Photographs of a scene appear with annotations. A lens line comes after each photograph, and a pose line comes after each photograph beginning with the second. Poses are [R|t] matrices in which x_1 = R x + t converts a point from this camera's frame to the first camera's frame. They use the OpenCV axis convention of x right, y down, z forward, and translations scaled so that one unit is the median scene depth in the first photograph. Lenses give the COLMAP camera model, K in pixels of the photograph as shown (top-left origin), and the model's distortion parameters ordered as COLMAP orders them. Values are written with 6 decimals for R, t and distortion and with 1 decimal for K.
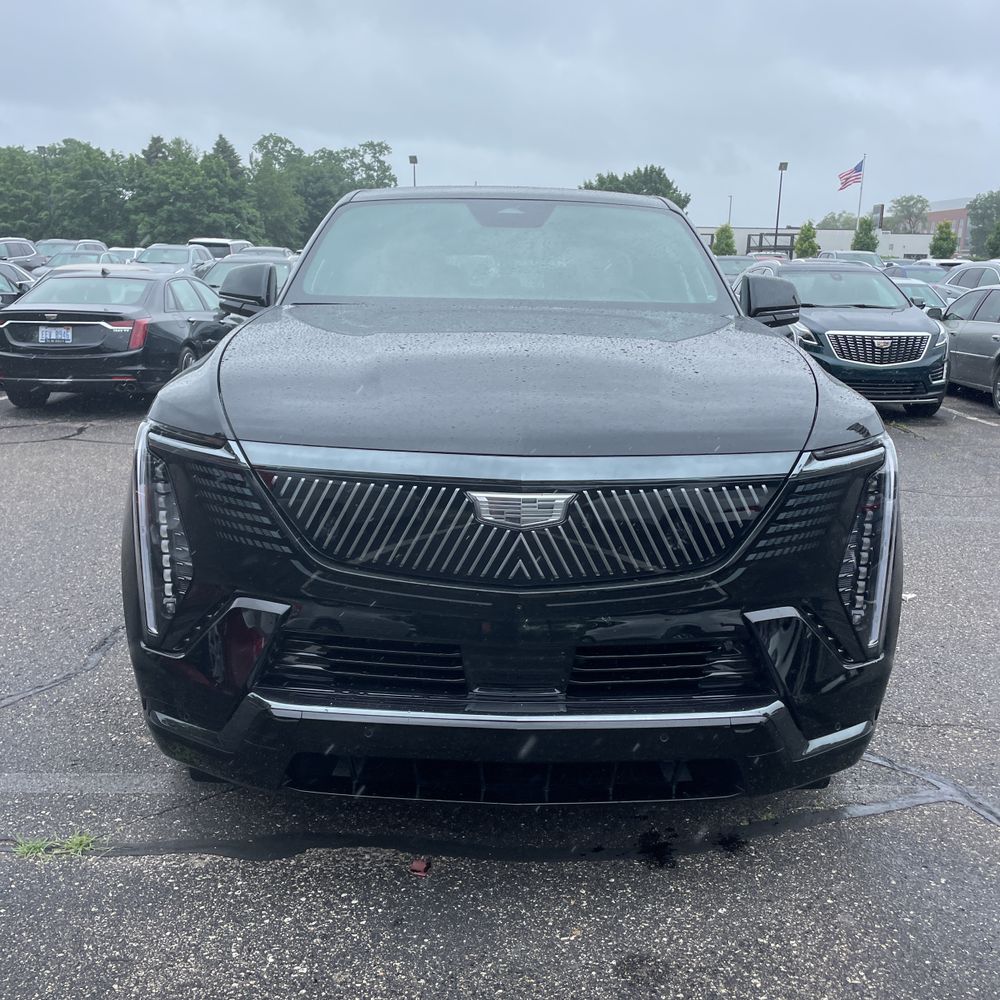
lens RADIAL K [[1002.5, 0, 497.8], [0, 1002.5, 491.9], [0, 0, 1]] dist [0.112379, -0.167827]
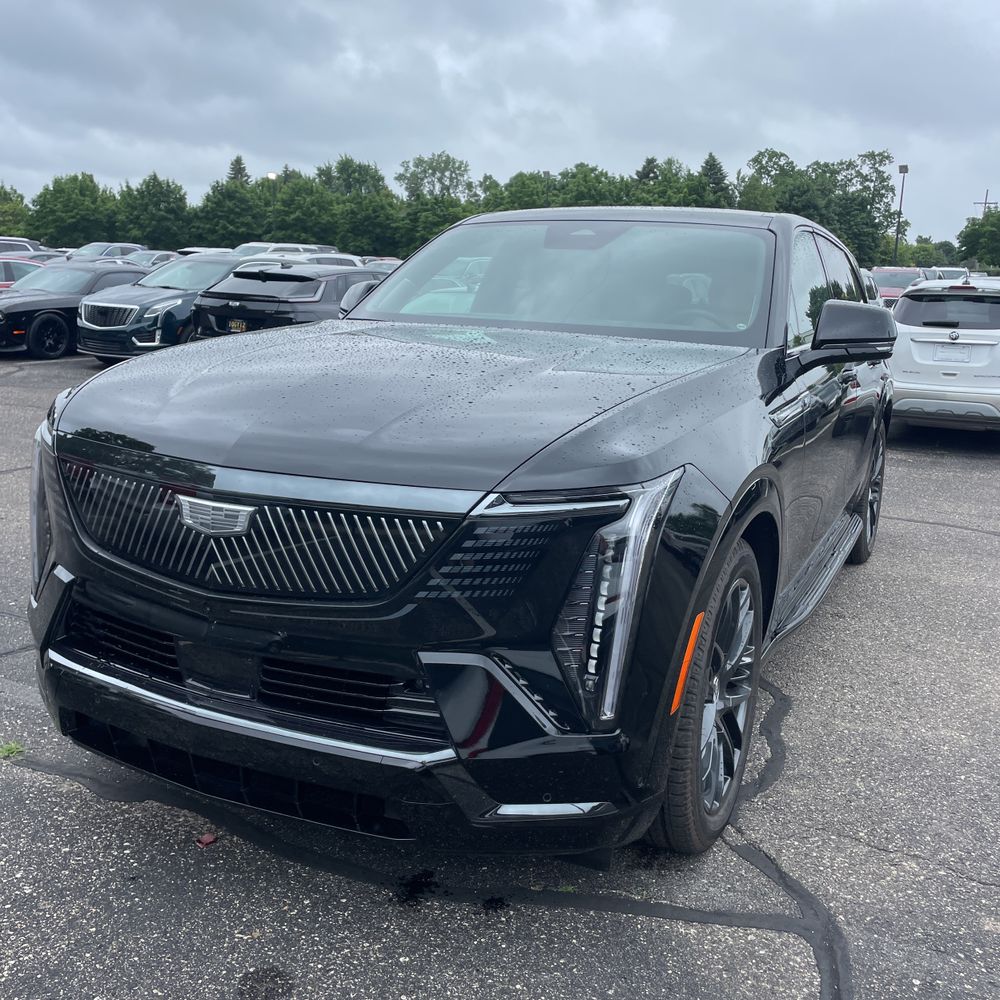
lens RADIAL K [[998.3, 0, 498.4], [0, 998.3, 470.7], [0, 0, 1]] dist [0.109265, -0.155925]
pose [[0.896777, 0.100583, -0.430900, 0.161722], [-0.114225, 0.993438, -0.005829, -0.012655], [0.427486, 0.054447, 0.902381, 0.035768]]
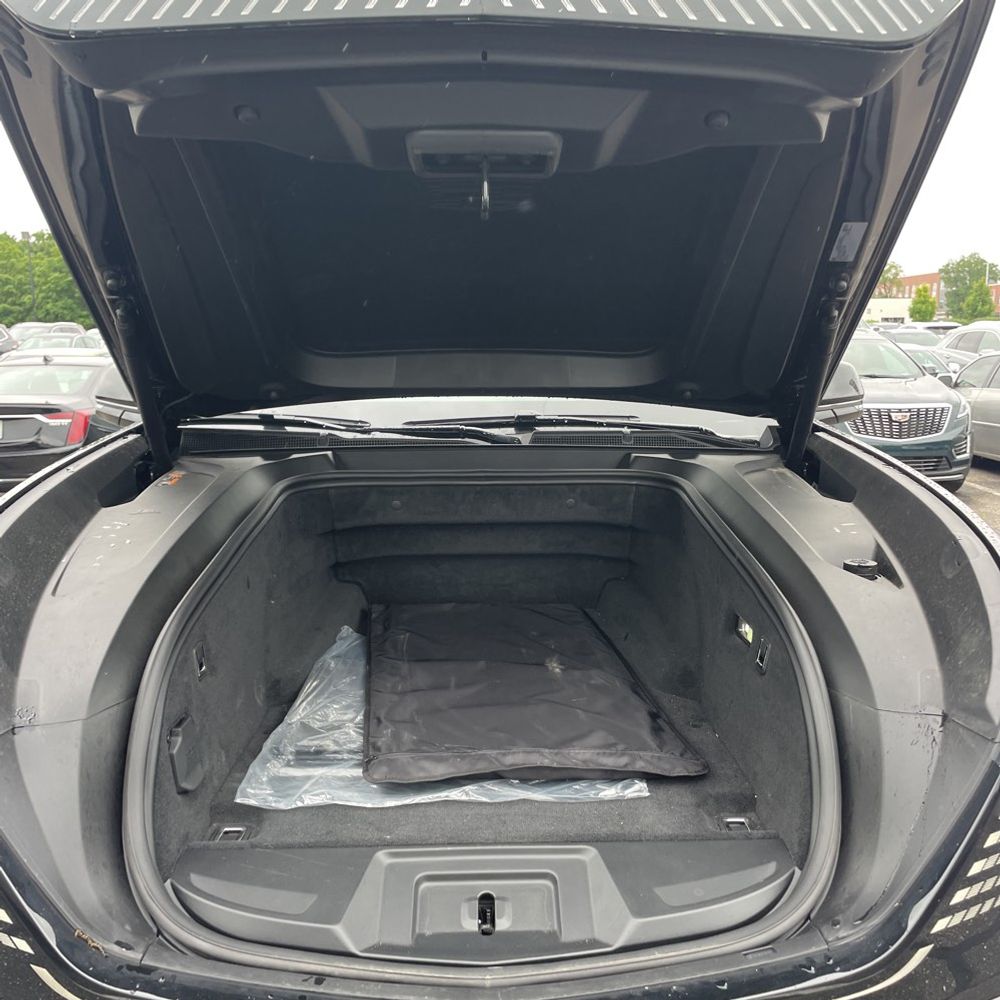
lens RADIAL K [[1002.5, 0, 497.8], [0, 1002.5, 491.9], [0, 0, 1]] dist [0.112379, -0.167827]
pose [[0.999662, -0.024020, 0.009916, 0.005849], [0.024639, 0.997387, -0.067912, -0.028145], [-0.008258, 0.068133, 0.997642, 0.105684]]
